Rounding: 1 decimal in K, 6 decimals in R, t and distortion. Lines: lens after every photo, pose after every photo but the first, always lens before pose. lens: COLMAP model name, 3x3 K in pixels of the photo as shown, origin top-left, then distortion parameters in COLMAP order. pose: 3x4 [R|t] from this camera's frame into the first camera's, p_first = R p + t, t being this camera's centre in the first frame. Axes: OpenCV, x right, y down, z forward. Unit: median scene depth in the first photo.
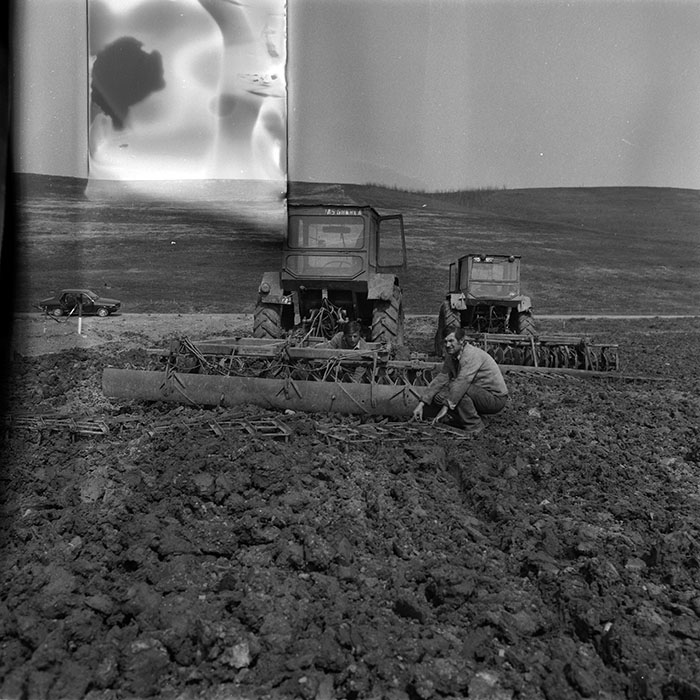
lens RADIAL K [[951.4, 0, 350.0], [0, 951.4, 350.0], [0, 0, 1]] dist [0.082499, -0.044387]
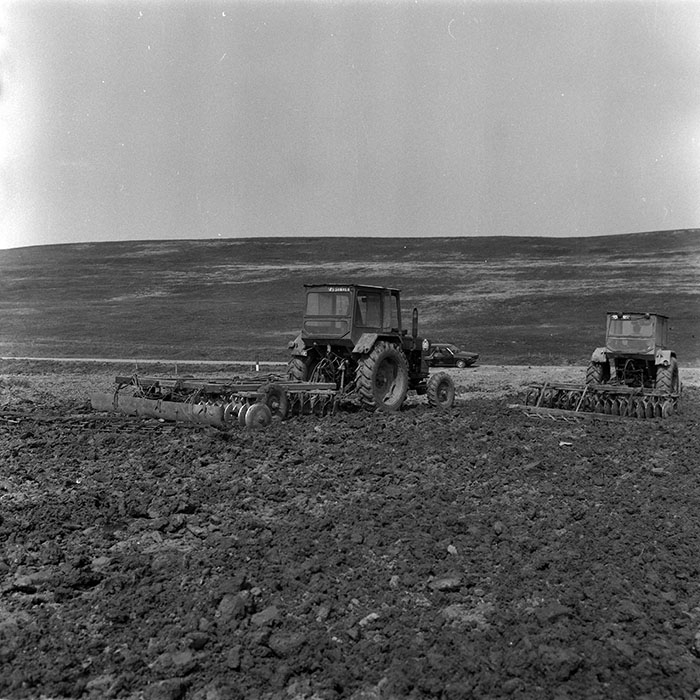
lens RADIAL K [[951.4, 0, 350.0], [0, 951.4, 350.0], [0, 0, 1]] dist [0.082499, -0.044387]
pose [[0.873027, 0.001685, -0.487669, 0.171464], [-0.028843, 0.998422, -0.048184, 0.002335], [0.486818, 0.056132, 0.871698, -0.048273]]
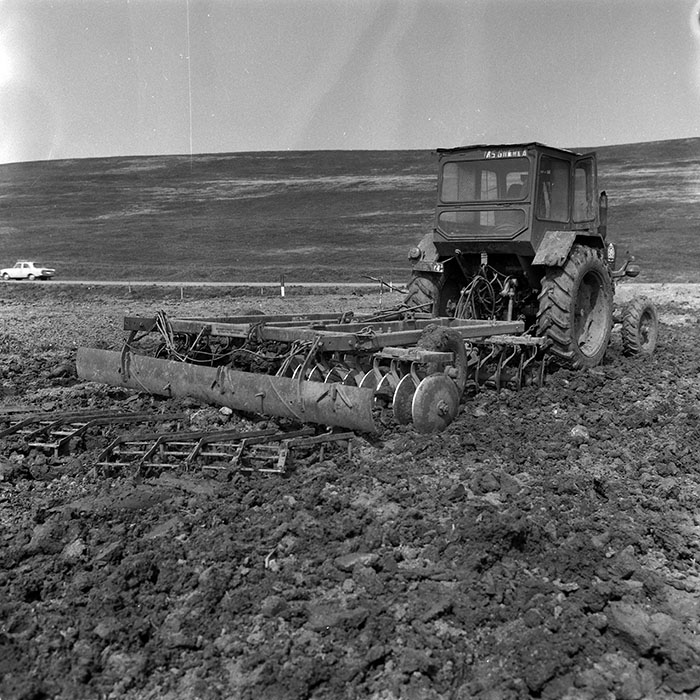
lens RADIAL K [[951.4, 0, 350.0], [0, 951.4, 350.0], [0, 0, 1]] dist [0.082499, -0.044387]
pose [[0.878511, 0.031875, -0.476658, 0.065879], [-0.016923, 0.999222, 0.035629, -0.002269], [0.477423, -0.023234, 0.878366, 0.061053]]
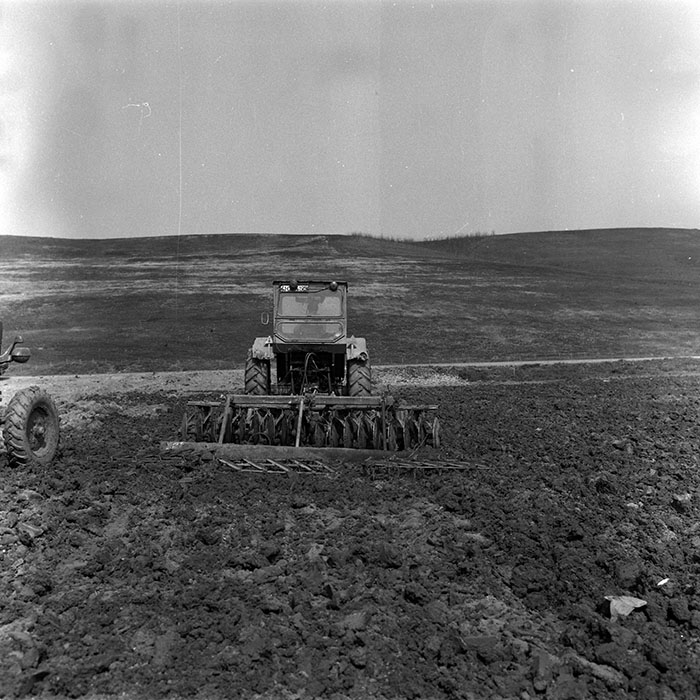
lens RADIAL K [[951.4, 0, 350.0], [0, 951.4, 350.0], [0, 0, 1]] dist [0.082499, -0.044387]
pose [[0.999406, -0.033866, -0.006338, 0.077864], [0.033462, 0.997893, -0.055590, -0.003236], [0.008208, 0.055345, 0.998434, 0.122868]]
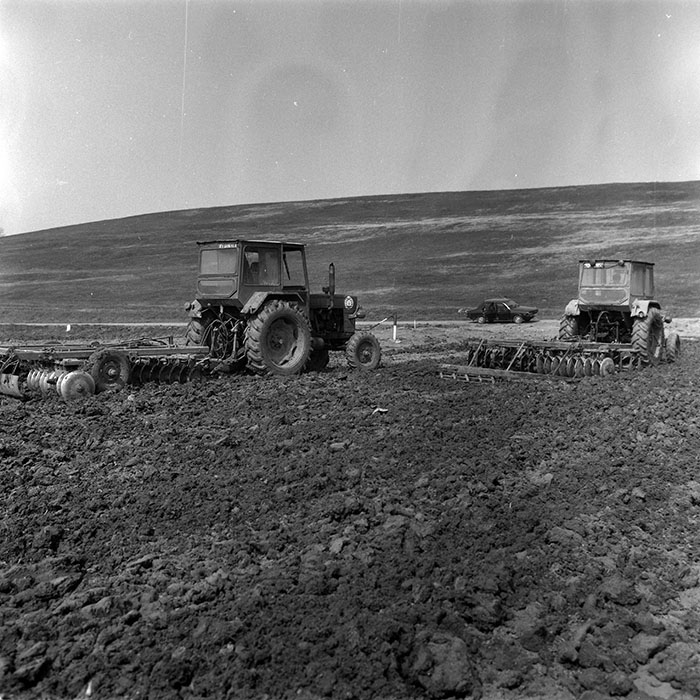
lens RADIAL K [[951.4, 0, 350.0], [0, 951.4, 350.0], [0, 0, 1]] dist [0.082499, -0.044387]
pose [[0.802996, 0.005368, -0.595960, 0.225904], [-0.008280, 0.999963, -0.002149, -0.000482], [0.595927, 0.006660, 0.803011, 0.015629]]
